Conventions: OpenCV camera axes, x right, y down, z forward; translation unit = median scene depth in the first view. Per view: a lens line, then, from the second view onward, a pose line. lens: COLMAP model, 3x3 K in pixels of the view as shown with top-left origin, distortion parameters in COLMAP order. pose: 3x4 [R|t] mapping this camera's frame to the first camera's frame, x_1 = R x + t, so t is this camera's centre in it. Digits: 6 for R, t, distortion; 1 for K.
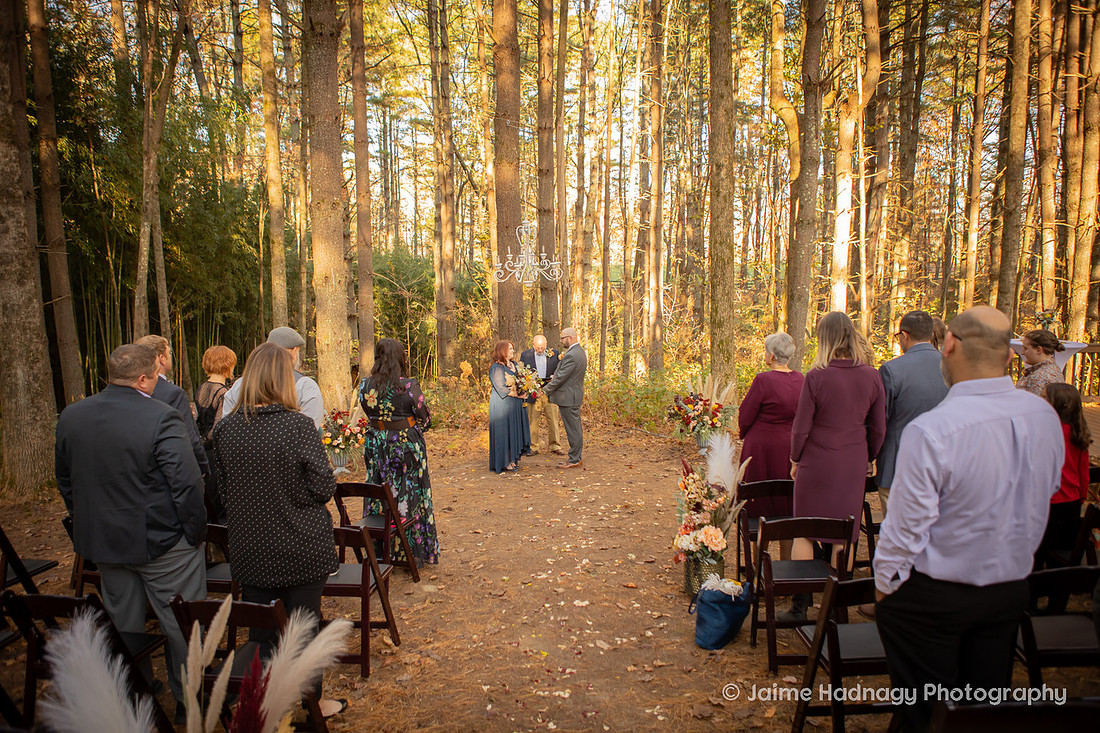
lens RADIAL K [[755.3, 0, 548.4], [0, 755.3, 358.5], [0, 0, 1]] dist [-0.086530, 0.018933]
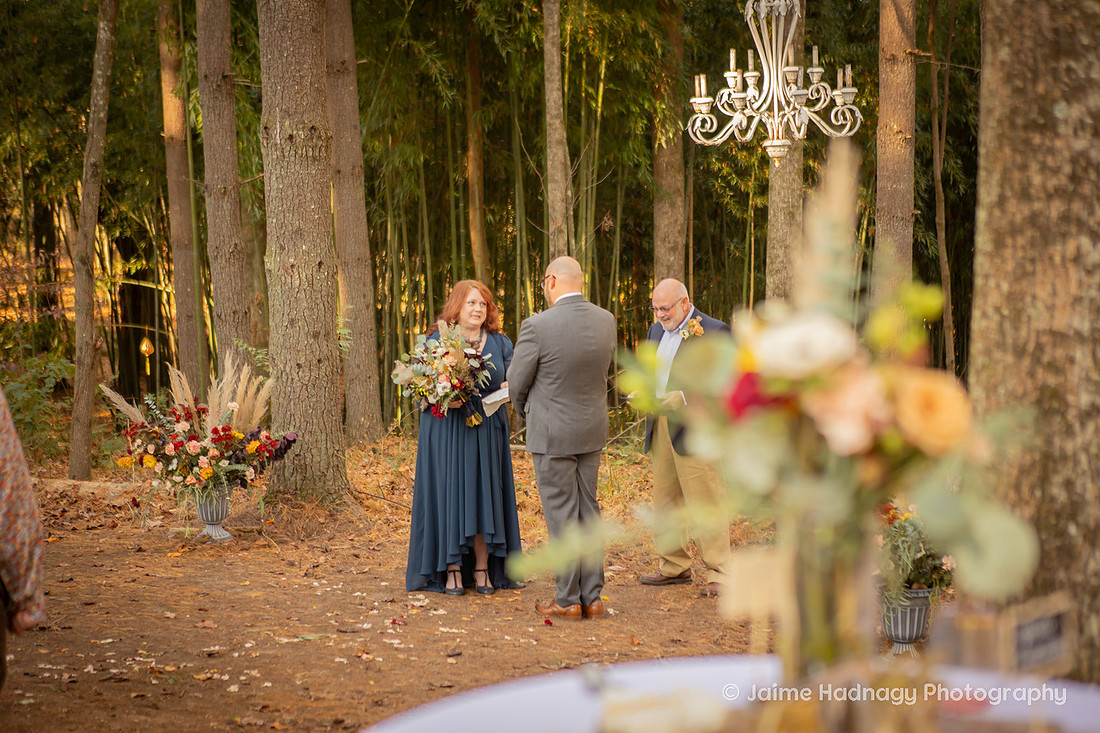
lens RADIAL K [[1955.2, 0, 552.0], [0, 1955.2, 361.8], [0, 0, 1]] dist [0.099845, 0.000000]
pose [[0.656967, 0.083624, -0.749267, 0.394922], [-0.087077, 0.995595, 0.034766, -0.010481], [0.748874, 0.042404, 0.661355, 0.166328]]
